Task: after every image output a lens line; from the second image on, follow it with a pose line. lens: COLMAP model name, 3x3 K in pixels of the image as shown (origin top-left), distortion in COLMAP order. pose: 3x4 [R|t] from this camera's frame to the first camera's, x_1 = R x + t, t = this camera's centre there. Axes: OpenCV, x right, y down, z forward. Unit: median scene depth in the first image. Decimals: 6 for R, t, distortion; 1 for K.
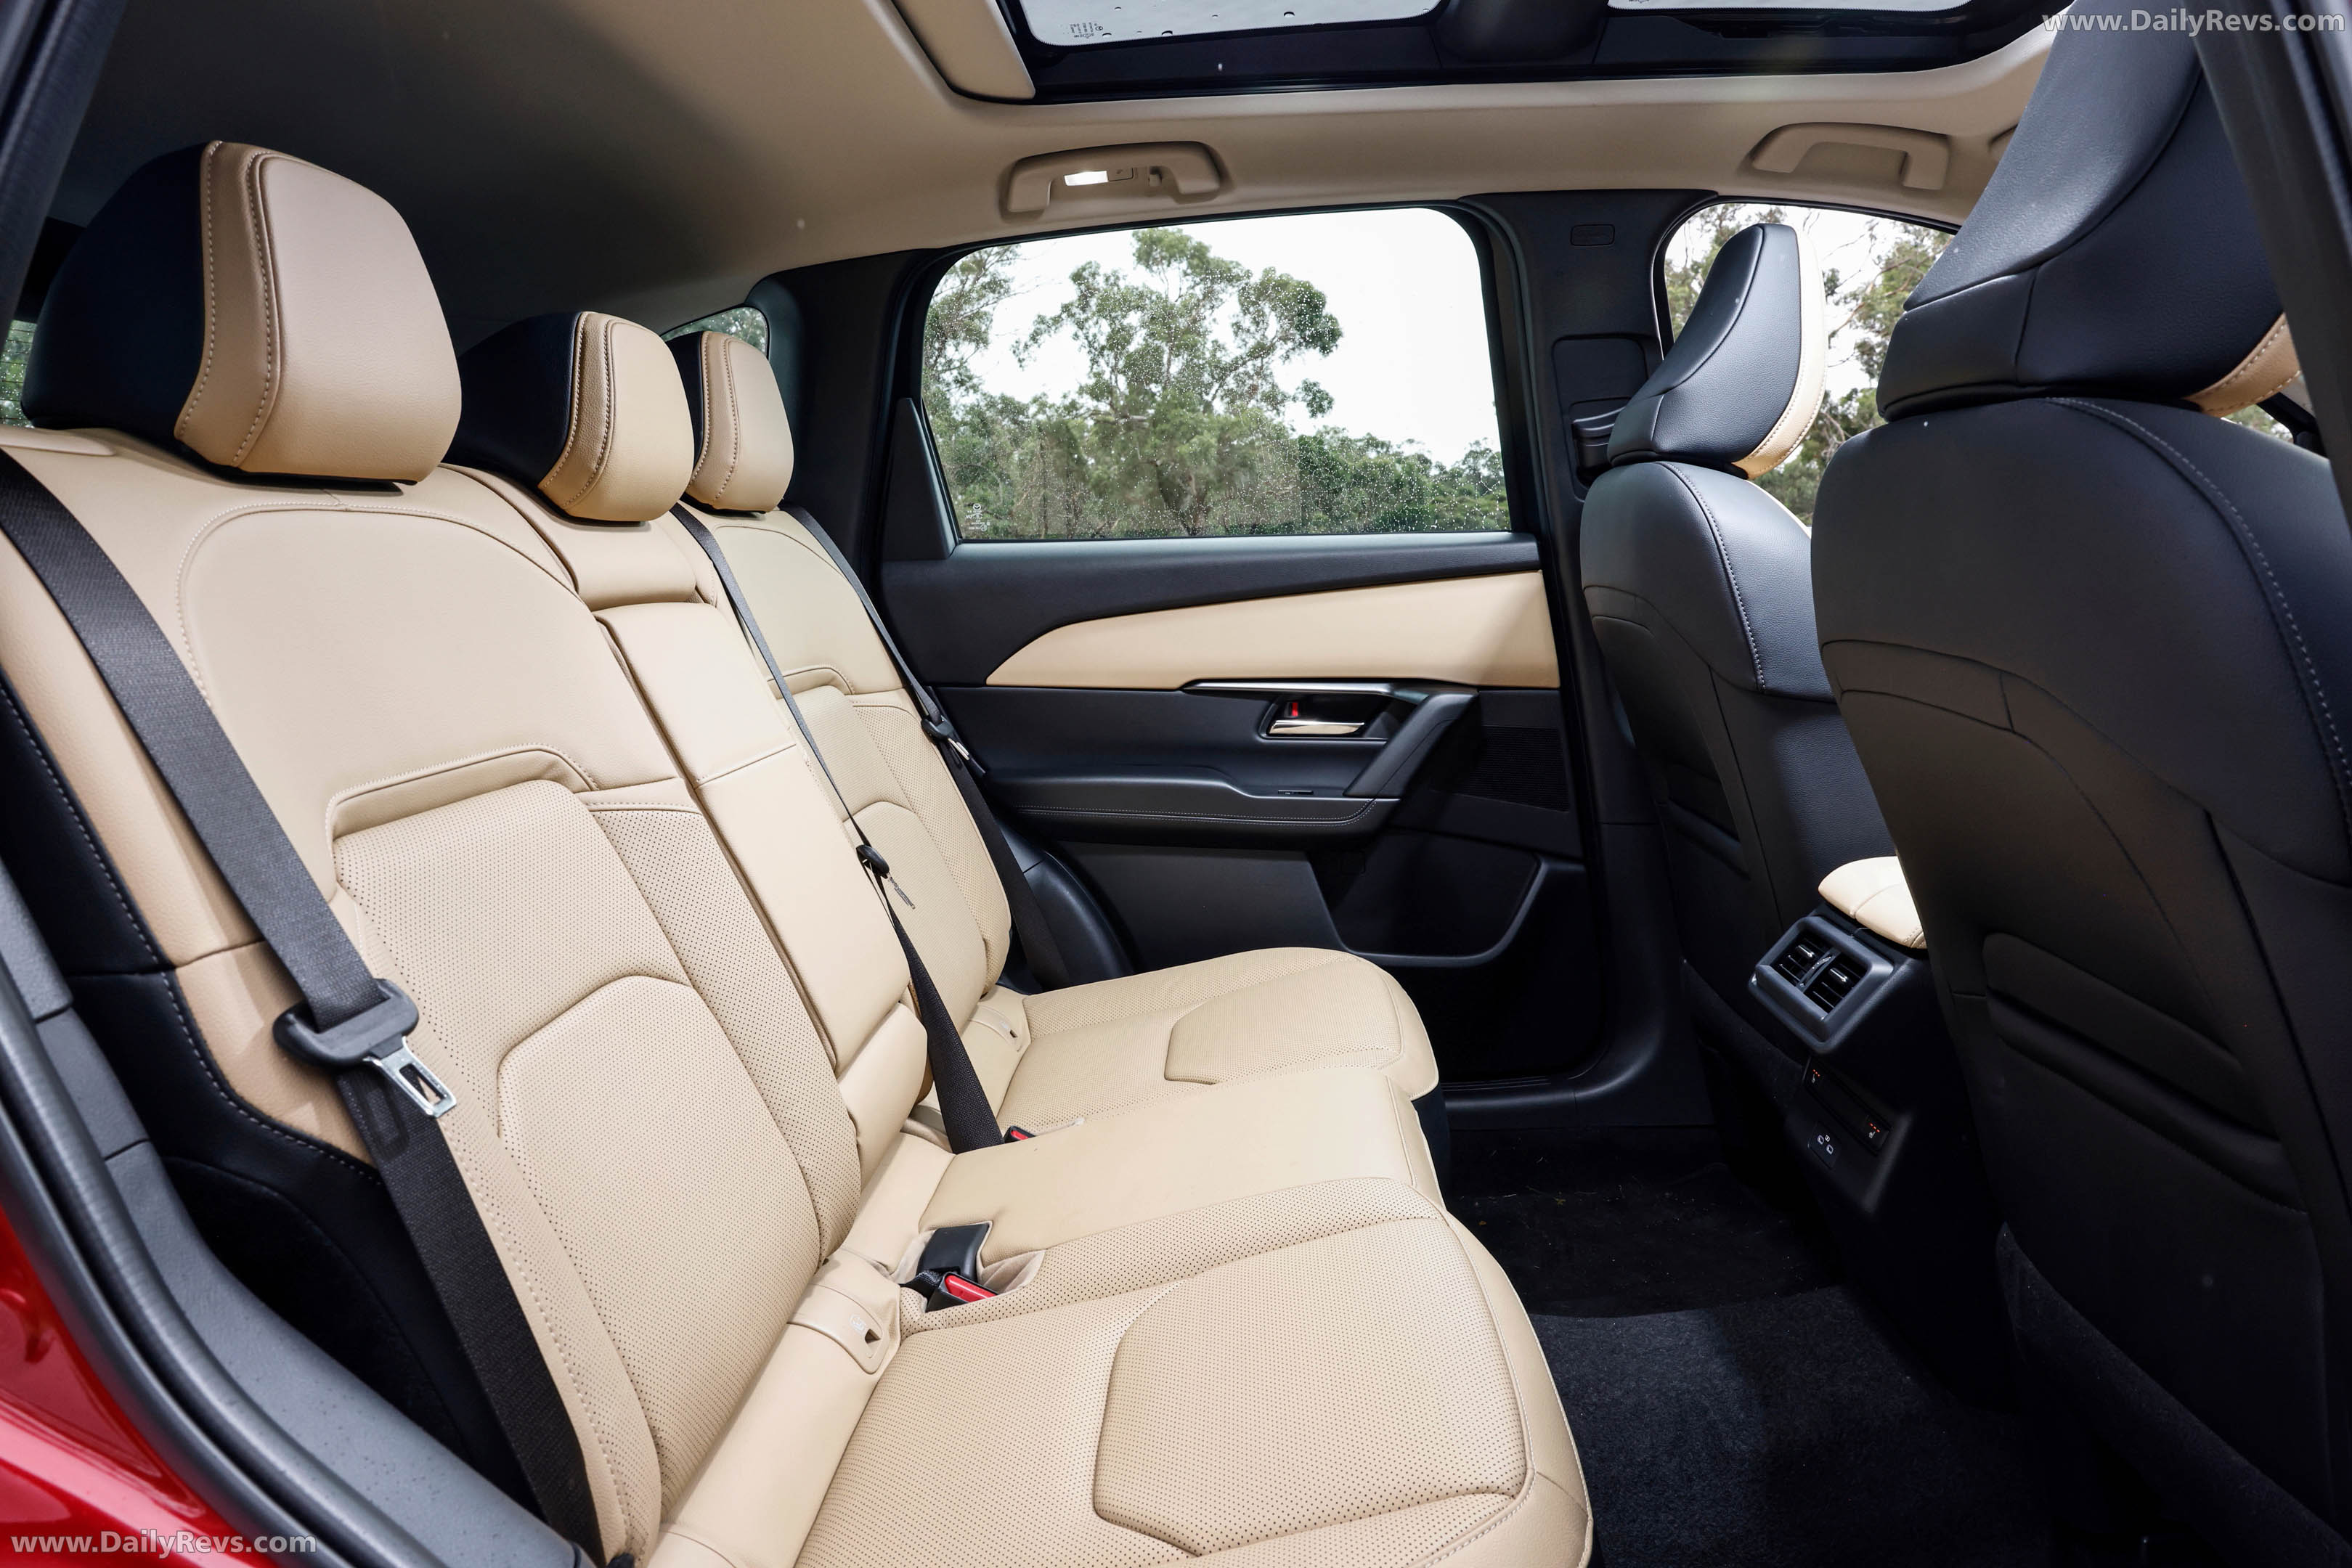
lens RADIAL K [[1559.5, 0, 1168.6], [0, 1559.5, 786.0], [0, 0, 1]] dist [-0.003771, 0.006257]
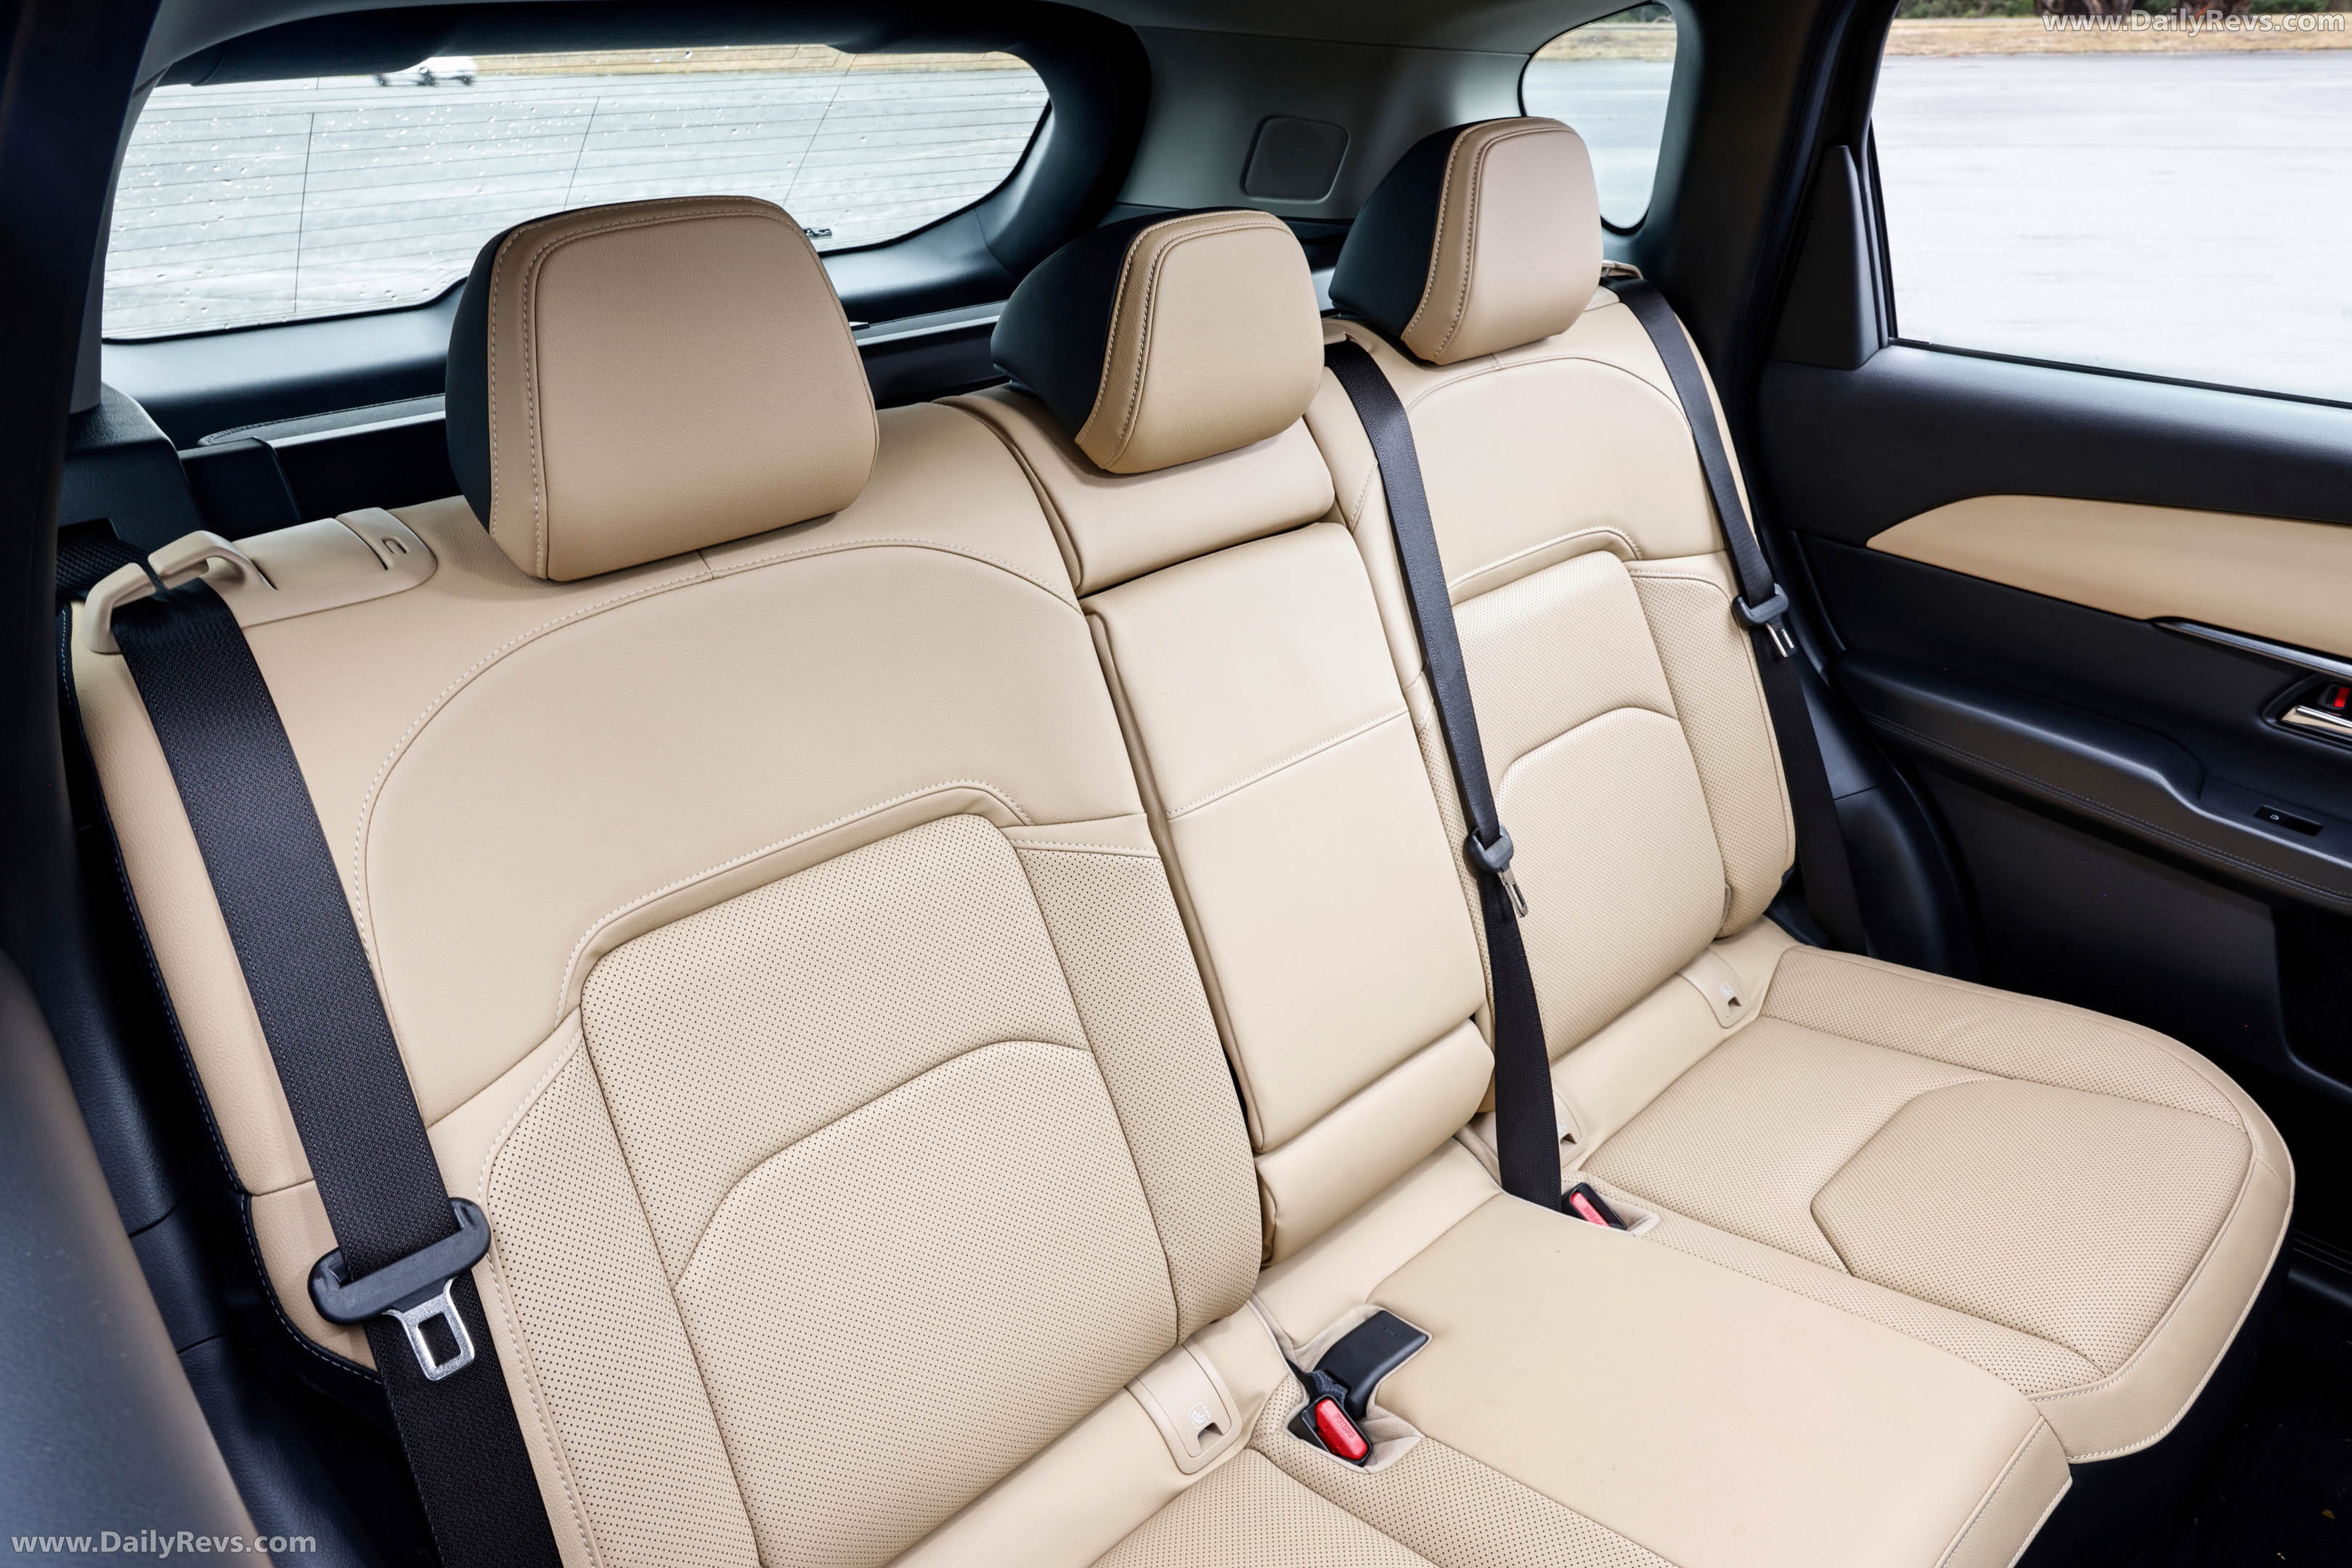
lens RADIAL K [[1559.5, 0, 1172.3], [0, 1559.5, 782.2], [0, 0, 1]] dist [-0.003771, 0.006257]
pose [[0.724542, 0.329695, -0.605260, 0.220427], [-0.110774, 0.922456, 0.369871, -0.335276], [0.680270, -0.200940, 0.704880, 0.371542]]
